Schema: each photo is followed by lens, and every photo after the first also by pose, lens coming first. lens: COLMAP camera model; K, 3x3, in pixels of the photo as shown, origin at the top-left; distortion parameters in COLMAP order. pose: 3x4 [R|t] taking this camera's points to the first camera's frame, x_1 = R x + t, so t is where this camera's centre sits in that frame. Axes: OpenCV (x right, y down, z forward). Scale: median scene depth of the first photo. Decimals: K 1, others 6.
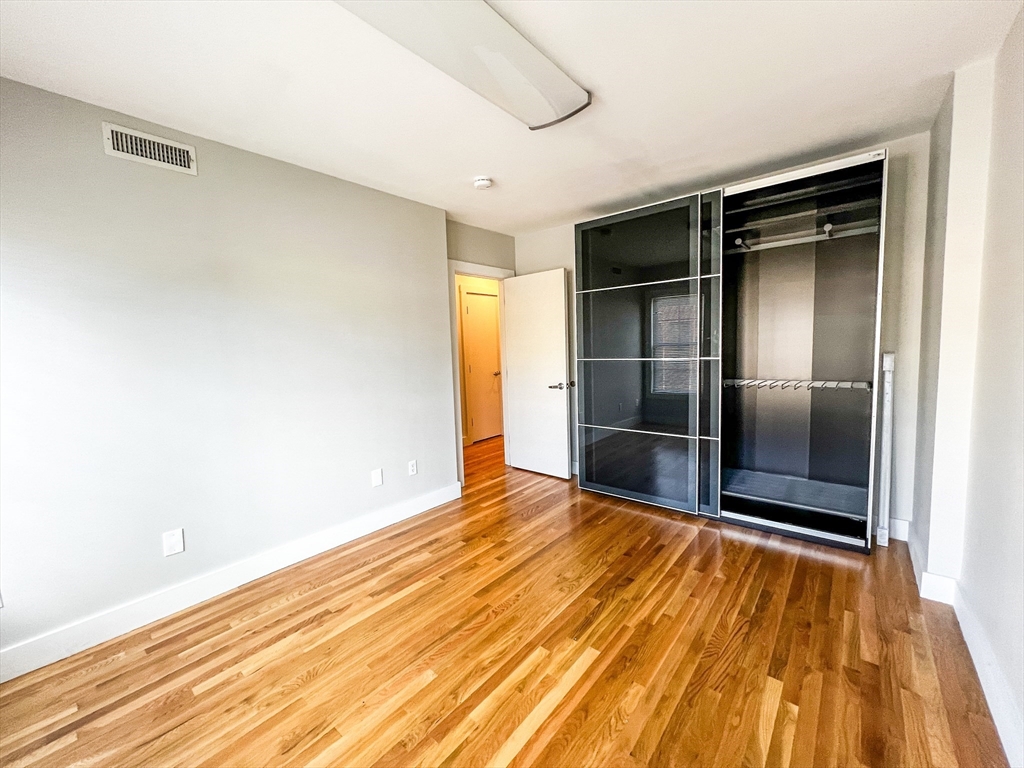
lens RADIAL K [[410.8, 0, 507.5], [0, 410.8, 379.4], [0, 0, 1]] dist [0.001529, 0.000112]
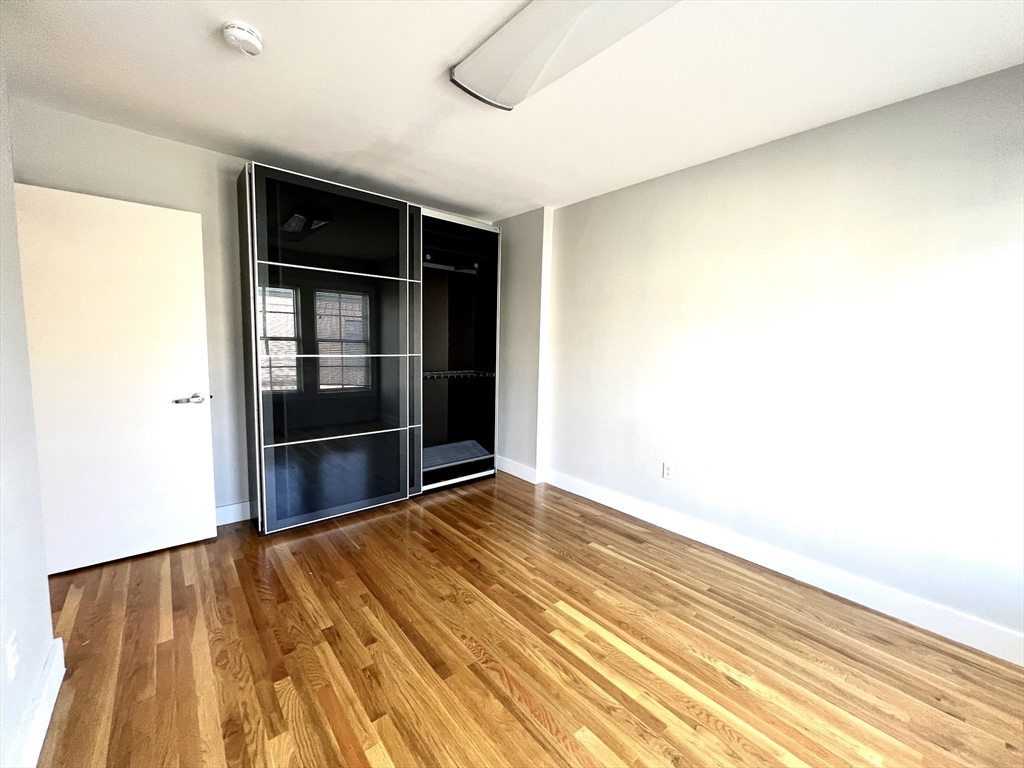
lens RADIAL K [[410.8, 0, 506.8], [0, 410.8, 383.8], [0, 0, 1]] dist [0.001529, 0.000112]
pose [[0.159020, -0.065219, 0.985119, -0.717971], [0.049371, 0.997093, 0.058043, -0.032210], [-0.986040, 0.039406, 0.161777, 0.719473]]
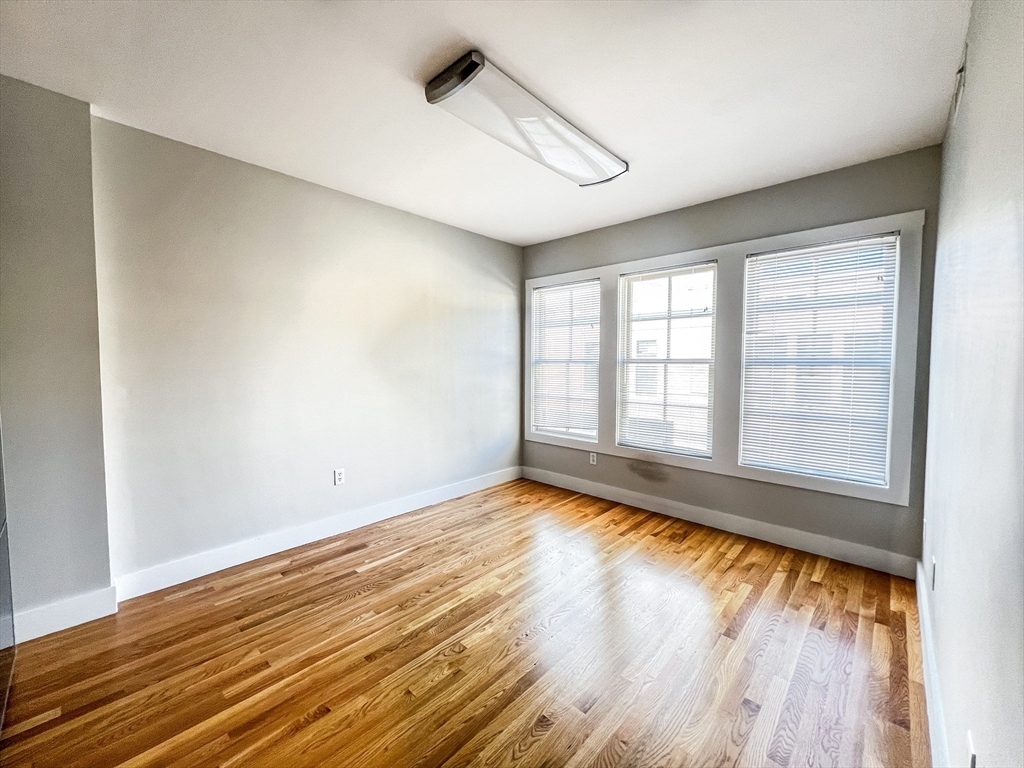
lens RADIAL K [[411.6, 0, 511.1], [0, 411.6, 386.8], [0, 0, 1]] dist [0.002035, 0.000195]
pose [[-0.998724, 0.028896, 0.041425, -0.011551], [0.034407, 0.989669, 0.139180, -0.109538], [-0.036975, 0.140428, -0.989400, 1.676055]]
